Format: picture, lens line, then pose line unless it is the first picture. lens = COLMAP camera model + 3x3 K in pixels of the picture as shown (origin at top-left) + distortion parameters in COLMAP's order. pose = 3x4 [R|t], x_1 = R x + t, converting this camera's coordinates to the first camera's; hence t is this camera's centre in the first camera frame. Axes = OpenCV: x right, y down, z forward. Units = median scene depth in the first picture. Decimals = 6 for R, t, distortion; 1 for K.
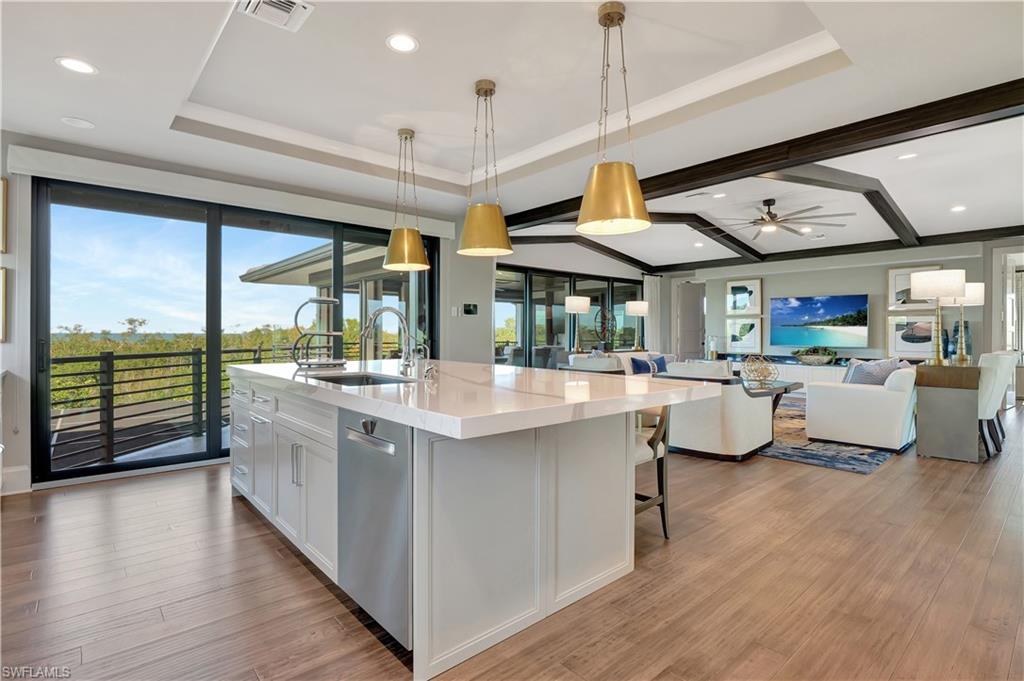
lens RADIAL K [[500.3, 0, 509.7], [0, 500.3, 337.7], [0, 0, 1]] dist [-0.002929, 0.000064]
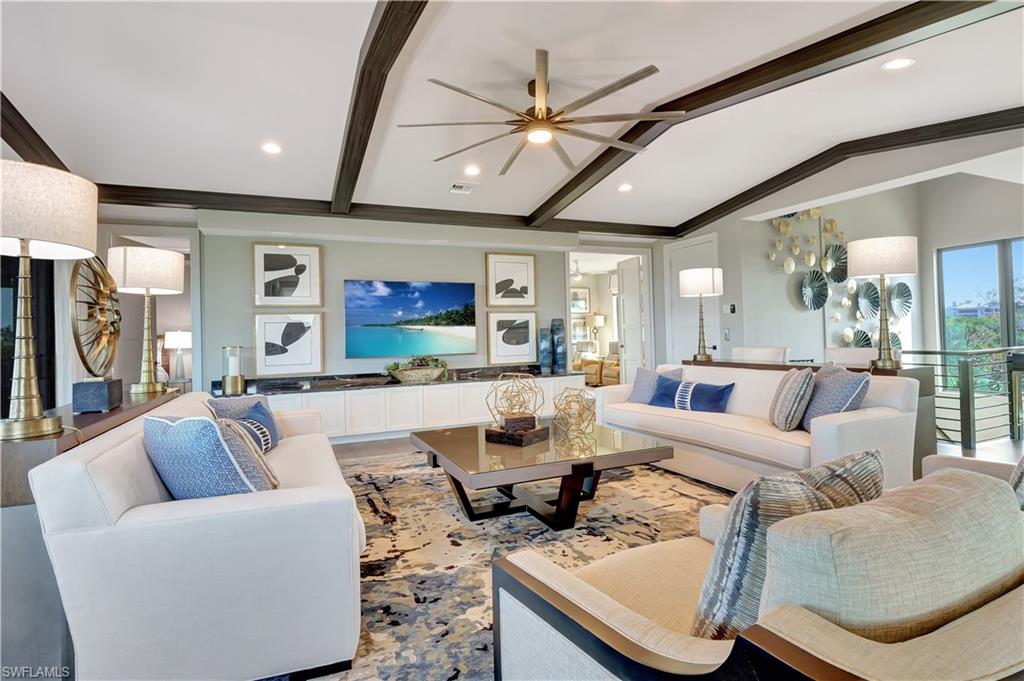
lens RADIAL K [[500.3, 0, 509.7], [0, 500.3, 337.7], [0, 0, 1]] dist [-0.002929, 0.000064]
pose [[0.291991, -0.013460, 0.956326, 0.004128], [0.036565, 0.999327, 0.002901, -0.004497], [-0.955722, 0.034122, 0.292287, 0.683386]]
